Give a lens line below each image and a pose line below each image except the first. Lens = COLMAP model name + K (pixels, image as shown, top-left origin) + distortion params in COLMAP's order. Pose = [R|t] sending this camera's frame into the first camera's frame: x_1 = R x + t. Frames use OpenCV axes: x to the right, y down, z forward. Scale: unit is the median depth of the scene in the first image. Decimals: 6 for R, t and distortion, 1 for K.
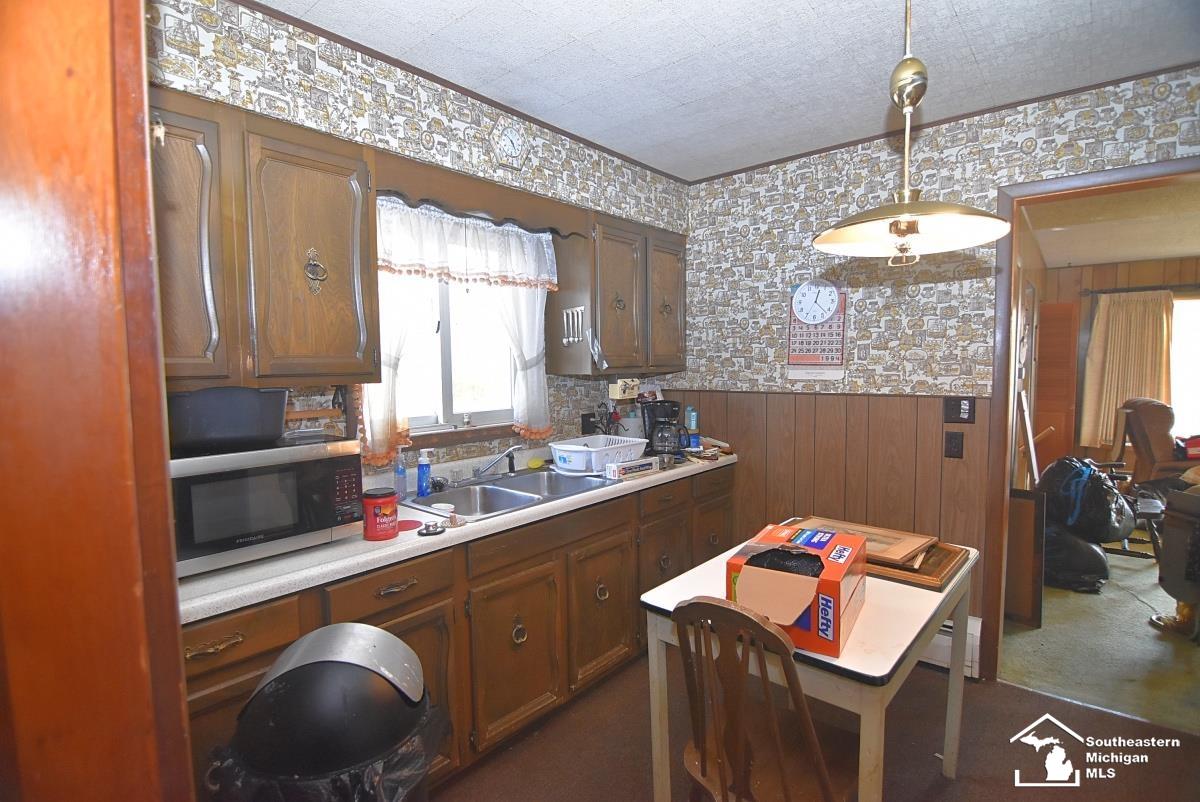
lens RADIAL K [[573.5, 0, 600.3], [0, 573.5, 408.0], [0, 0, 1]] dist [-0.021794, -0.000974]
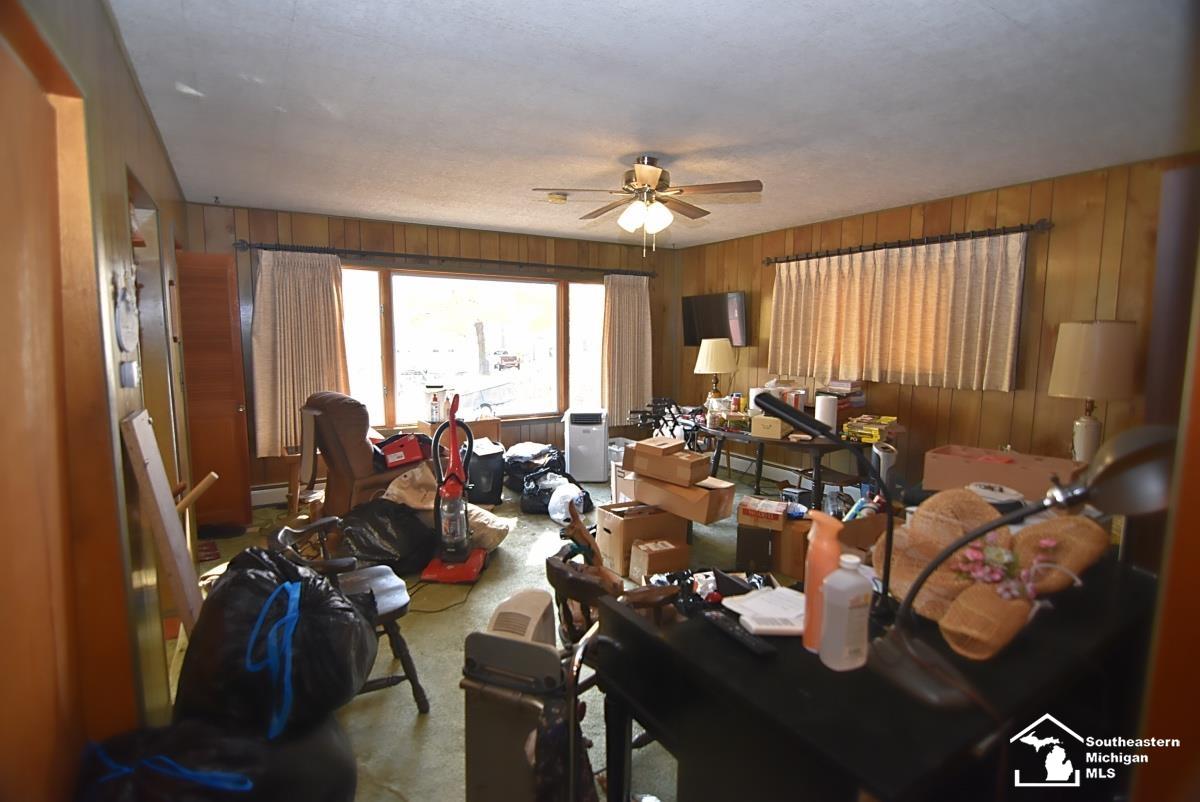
lens RADIAL K [[573.5, 0, 601.5], [0, 573.5, 406.1], [0, 0, 1]] dist [-0.021794, -0.000974]
pose [[0.301876, -0.100873, 0.947996, 0.312498], [0.065497, 0.994231, 0.084936, -0.035257], [-0.951095, 0.036450, 0.306741, 0.372303]]
